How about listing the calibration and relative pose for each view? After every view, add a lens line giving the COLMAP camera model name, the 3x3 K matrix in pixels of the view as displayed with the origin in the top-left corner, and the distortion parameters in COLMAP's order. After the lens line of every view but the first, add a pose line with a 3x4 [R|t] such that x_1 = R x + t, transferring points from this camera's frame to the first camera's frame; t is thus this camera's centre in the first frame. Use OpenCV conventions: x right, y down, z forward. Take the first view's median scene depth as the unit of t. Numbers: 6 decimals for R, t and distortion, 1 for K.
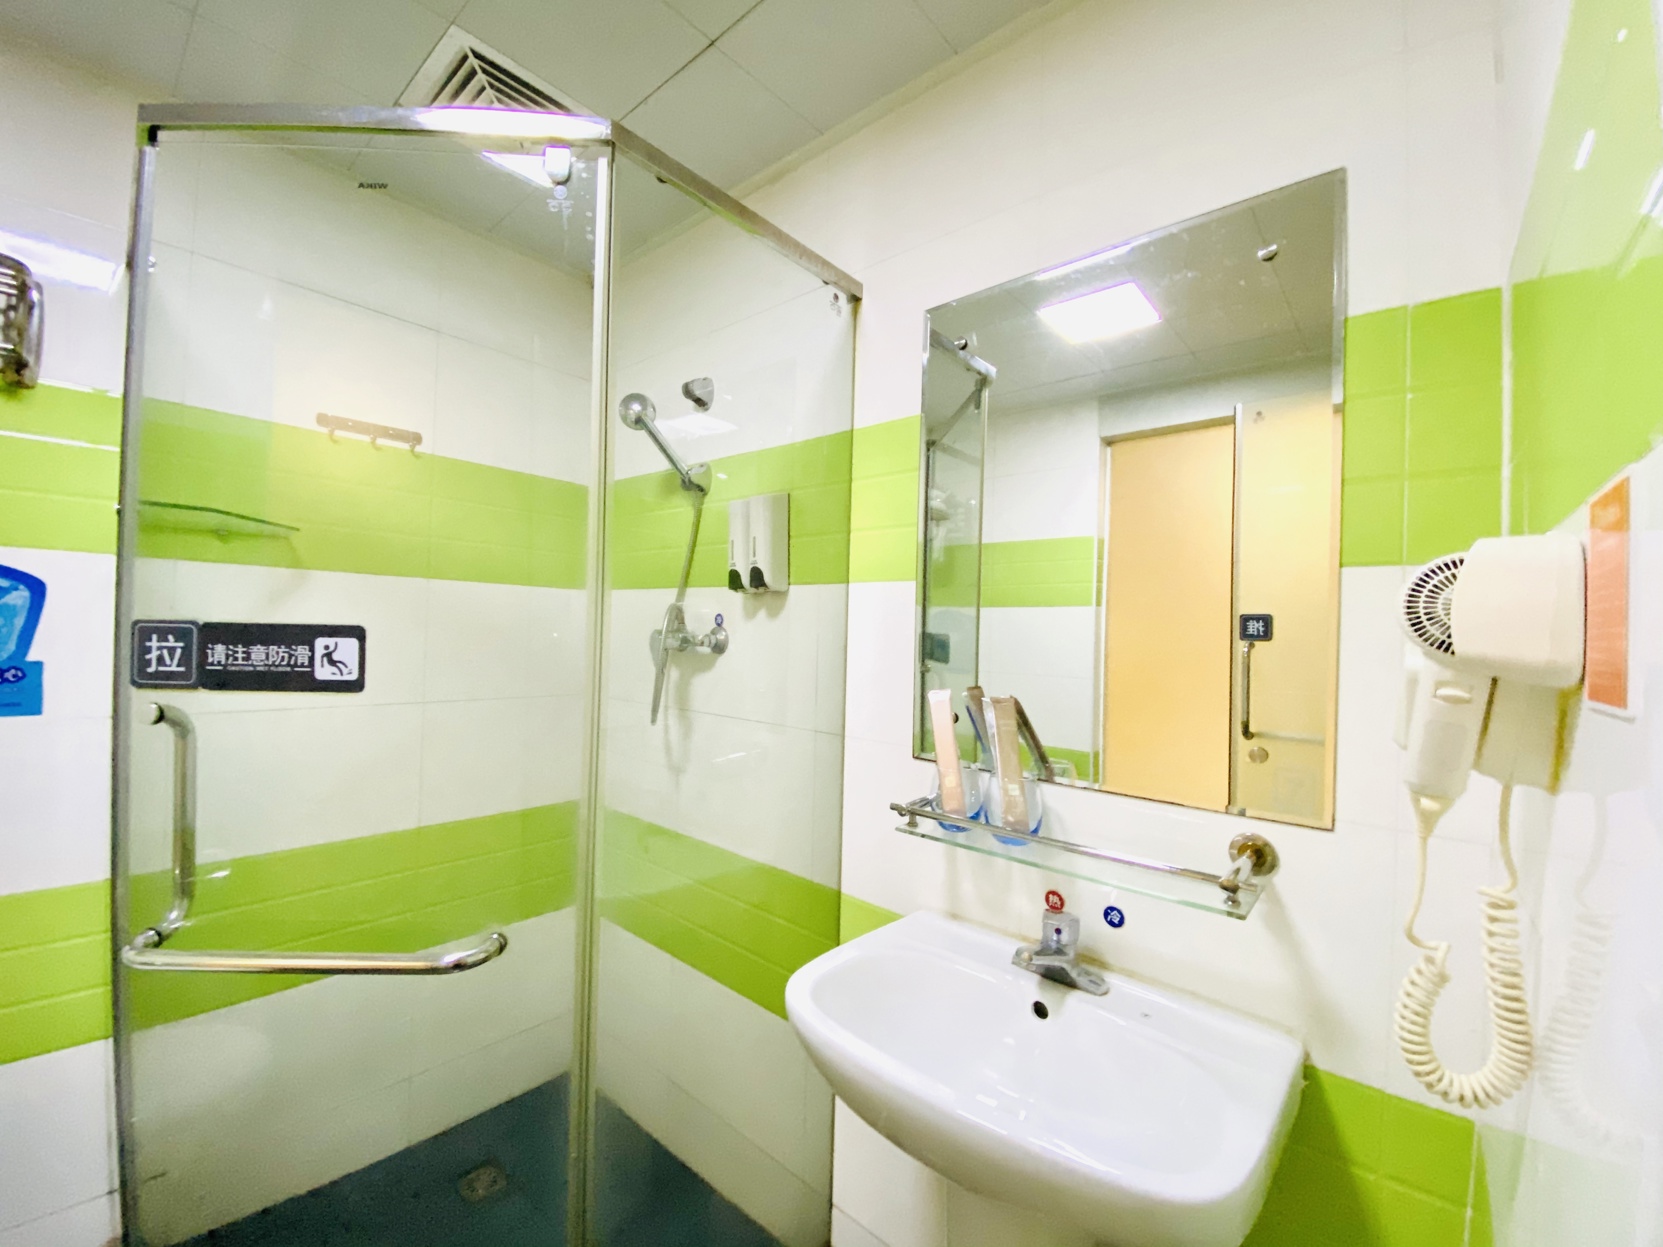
lens RADIAL K [[667.7, 0, 866.3], [0, 667.7, 647.5], [0, 0, 1]] dist [0.043394, -0.029591]
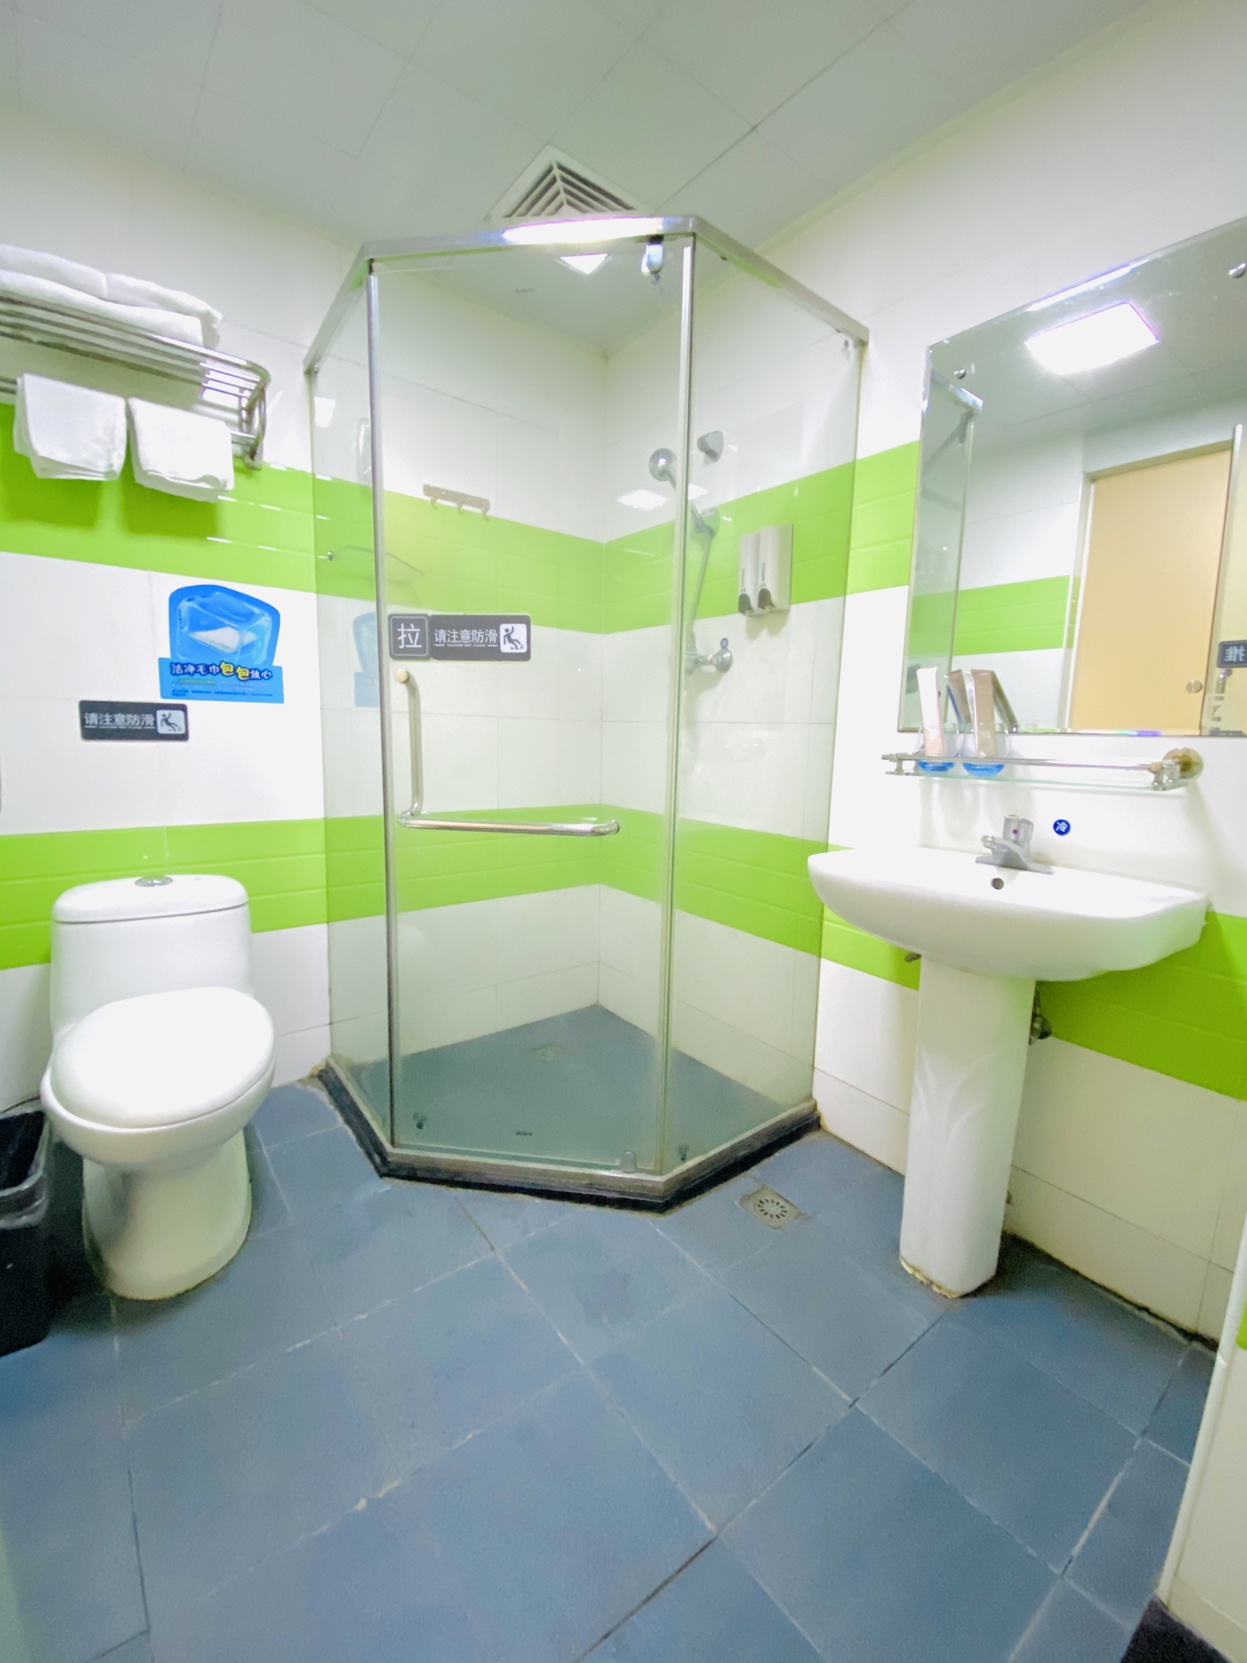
lens RADIAL K [[676.6, 0, 657.2], [0, 676.6, 832.0], [0, 0, 1]] dist [0.040058, -0.031785]
pose [[0.980208, 0.032847, -0.195227, -0.106319], [-0.007970, 0.991887, 0.126869, 0.175954], [0.197811, -0.122802, 0.972518, -0.329479]]
